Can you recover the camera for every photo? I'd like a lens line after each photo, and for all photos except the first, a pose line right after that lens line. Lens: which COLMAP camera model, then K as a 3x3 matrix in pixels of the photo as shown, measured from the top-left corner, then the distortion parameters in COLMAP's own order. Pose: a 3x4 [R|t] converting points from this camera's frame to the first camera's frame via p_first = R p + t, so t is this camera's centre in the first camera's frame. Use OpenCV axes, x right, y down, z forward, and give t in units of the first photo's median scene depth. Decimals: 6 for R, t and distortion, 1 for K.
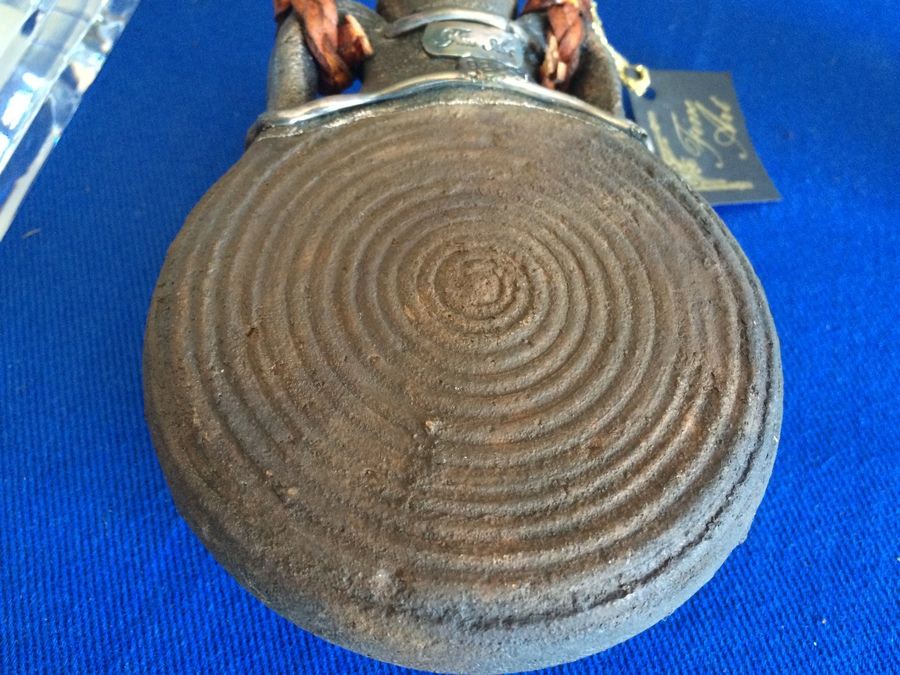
lens RADIAL K [[781.0, 0, 454.7], [0, 781.0, 333.4], [0, 0, 1]] dist [0.032555, -0.086446]
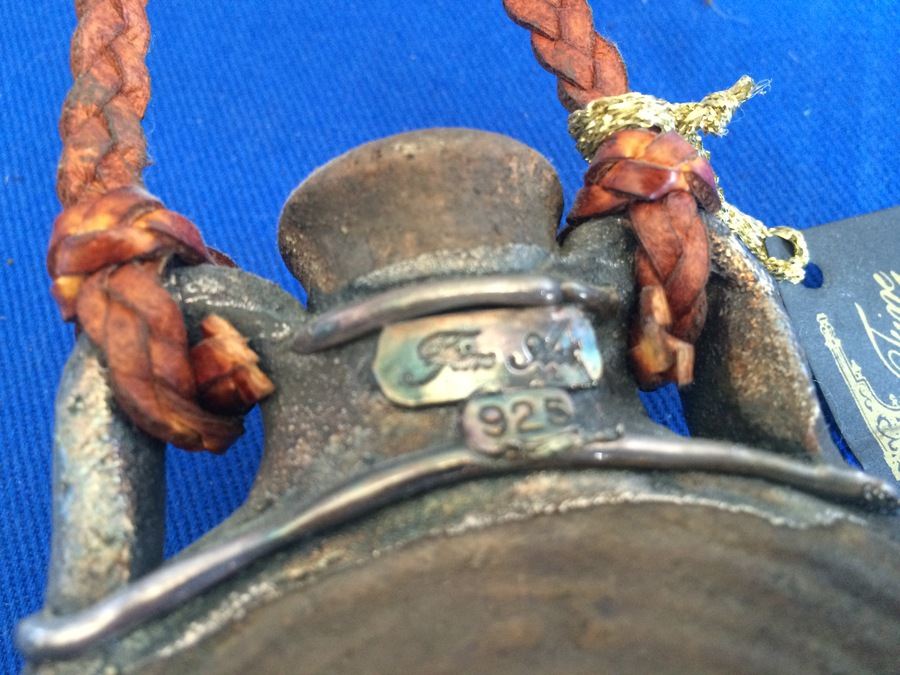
lens RADIAL K [[781.0, 0, 449.0], [0, 781.0, 336.6], [0, 0, 1]] dist [0.032555, -0.086446]
pose [[0.991874, -0.118344, -0.046701, 0.023364], [0.120729, 0.991319, 0.052062, -0.406858], [0.040135, -0.057277, 0.997551, 0.558875]]
